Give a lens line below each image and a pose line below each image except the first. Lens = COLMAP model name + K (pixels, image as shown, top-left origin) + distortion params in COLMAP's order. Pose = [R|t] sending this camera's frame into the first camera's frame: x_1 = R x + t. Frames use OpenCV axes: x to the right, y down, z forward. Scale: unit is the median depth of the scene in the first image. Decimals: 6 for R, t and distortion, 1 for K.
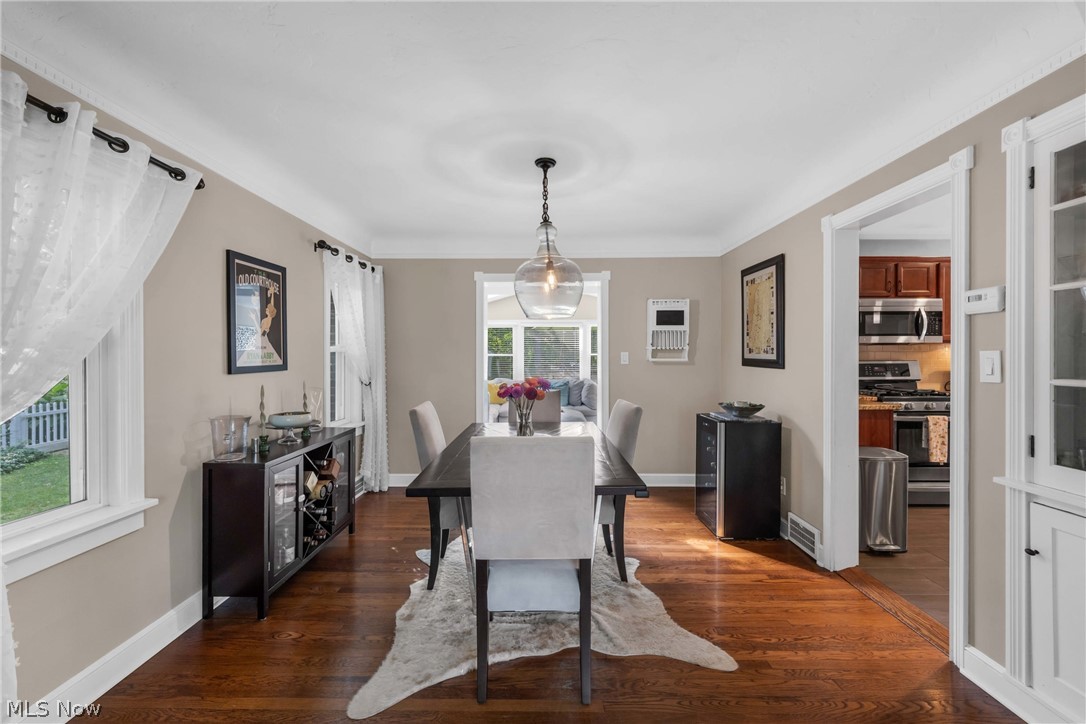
lens RADIAL K [[429.1, 0, 543.0], [0, 429.1, 362.0], [0, 0, 1]] dist [0.000913, -0.000126]
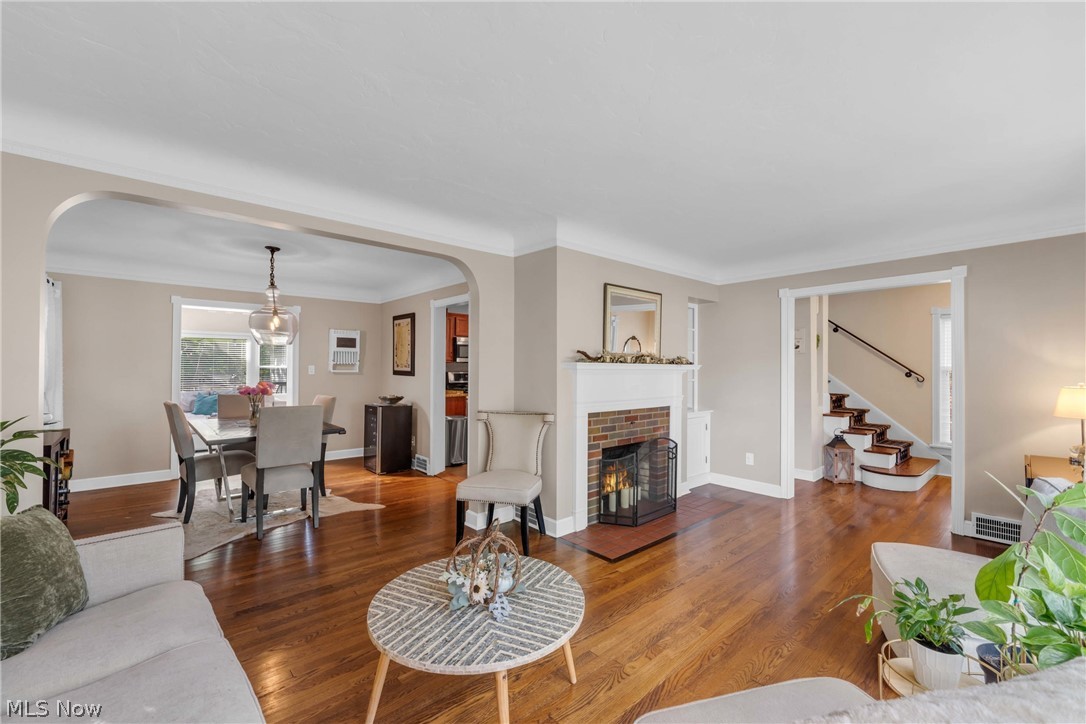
lens RADIAL K [[445.9, 0, 550.6], [0, 445.9, 362.7], [0, 0, 1]] dist [-0.002193, -0.000357]
pose [[0.728831, 0.015000, 0.684529, -0.307797], [0.002901, 0.999683, -0.024995, 0.007742], [-0.684688, 0.020203, 0.728557, -0.765226]]
